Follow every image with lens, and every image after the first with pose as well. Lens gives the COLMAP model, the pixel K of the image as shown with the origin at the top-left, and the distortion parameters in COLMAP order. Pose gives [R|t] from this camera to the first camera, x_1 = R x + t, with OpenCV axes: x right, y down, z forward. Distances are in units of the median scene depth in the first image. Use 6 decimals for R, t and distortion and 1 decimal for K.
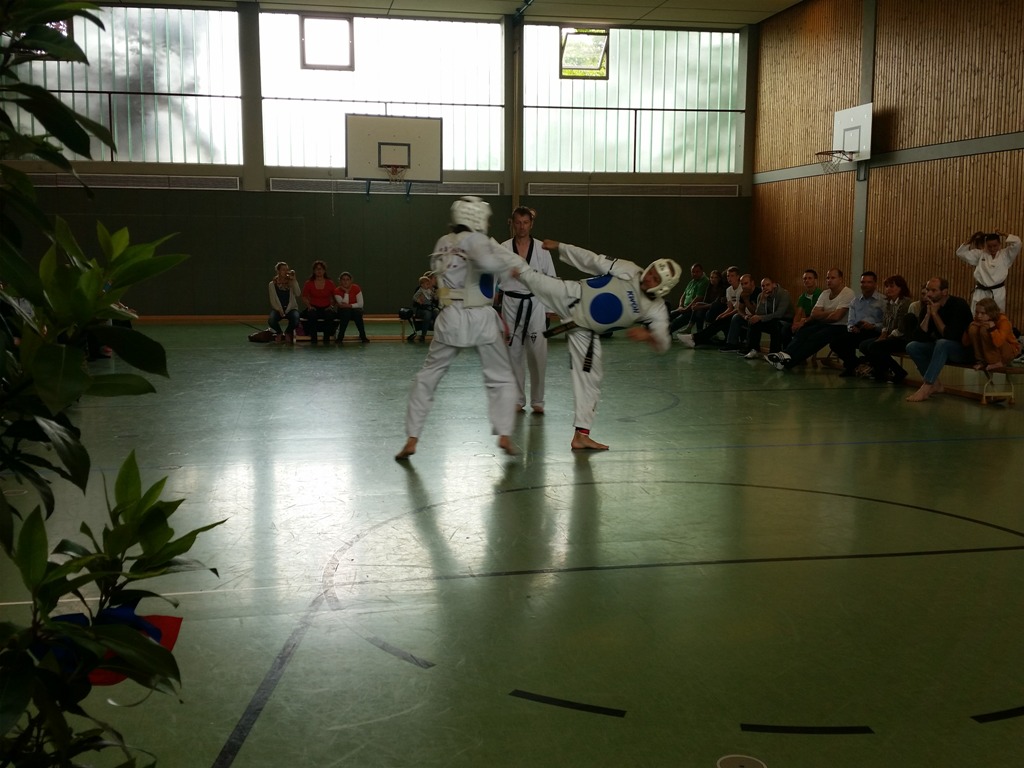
lens RADIAL K [[1100.6, 0, 512.5], [0, 1100.6, 380.7], [0, 0, 1]] dist [0.211096, -0.522716]
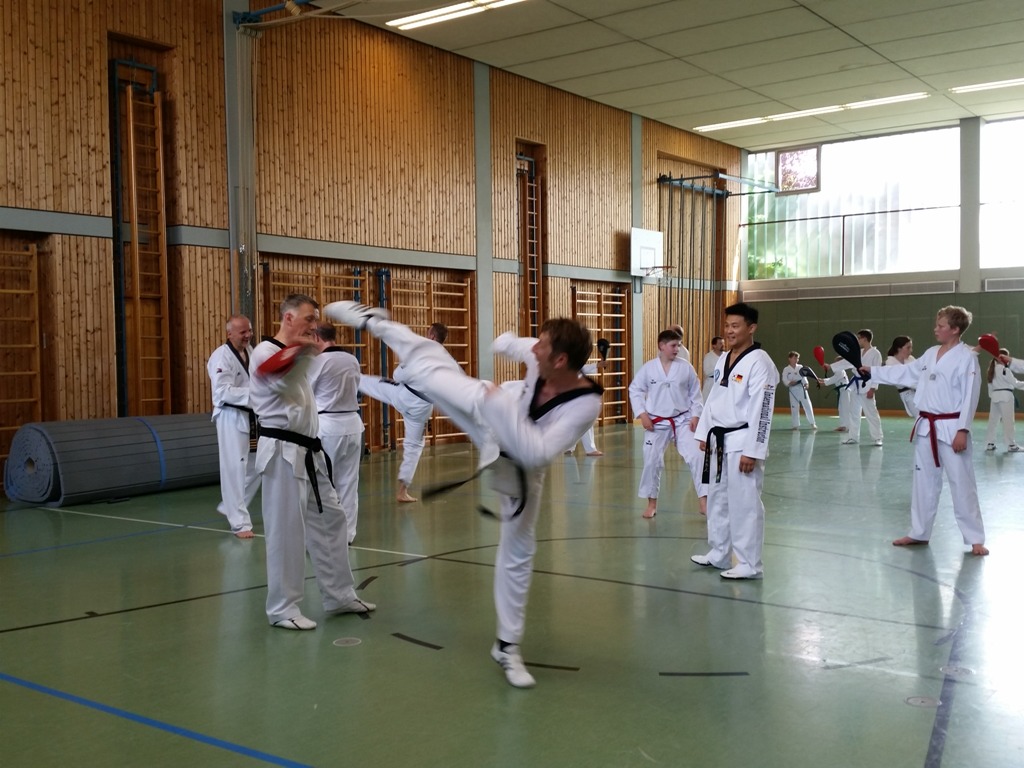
lens RADIAL K [[1100.6, 0, 512.5], [0, 1100.6, 380.7], [0, 0, 1]] dist [0.211096, -0.522716]
pose [[0.674503, 0.006844, -0.738241, 0.247877], [-0.073793, 0.995574, -0.058192, 0.003984], [0.734575, 0.093727, 0.672023, -0.005526]]
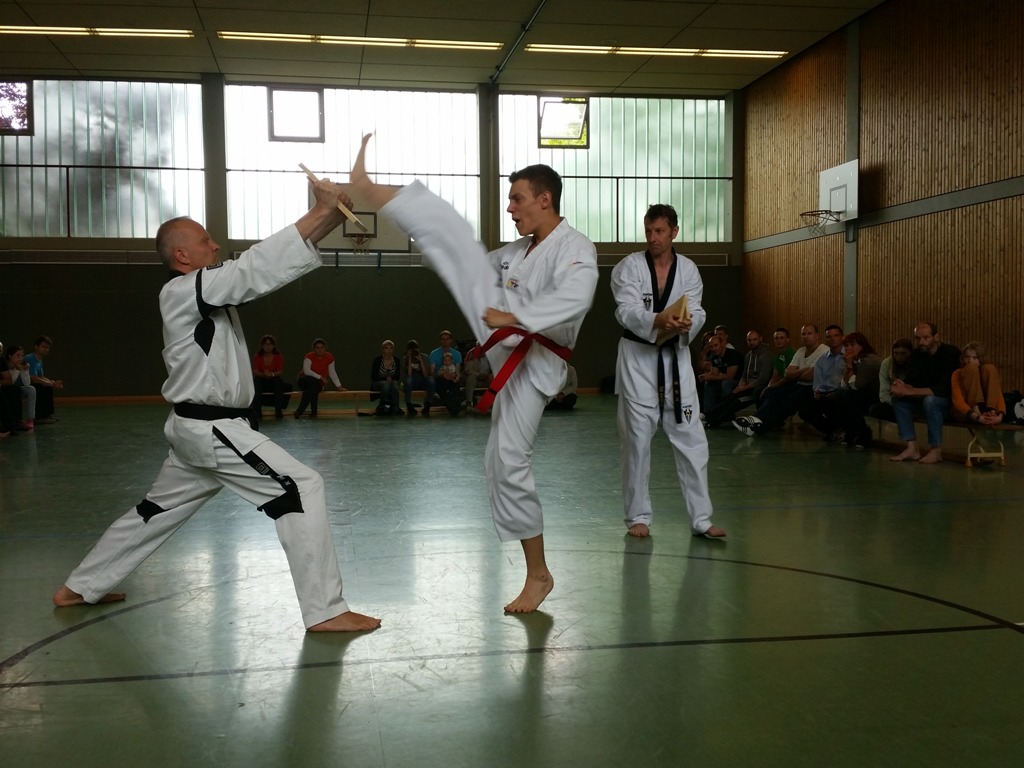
lens RADIAL K [[1096.4, 0, 512.0], [0, 1096.4, 384.0], [0, 0, 1]] dist [0.212275, -0.520660]
pose [[0.999602, -0.011914, -0.025591, 0.043664], [0.009805, 0.996663, -0.081035, 0.011412], [0.026471, 0.080751, 0.996383, 0.061920]]
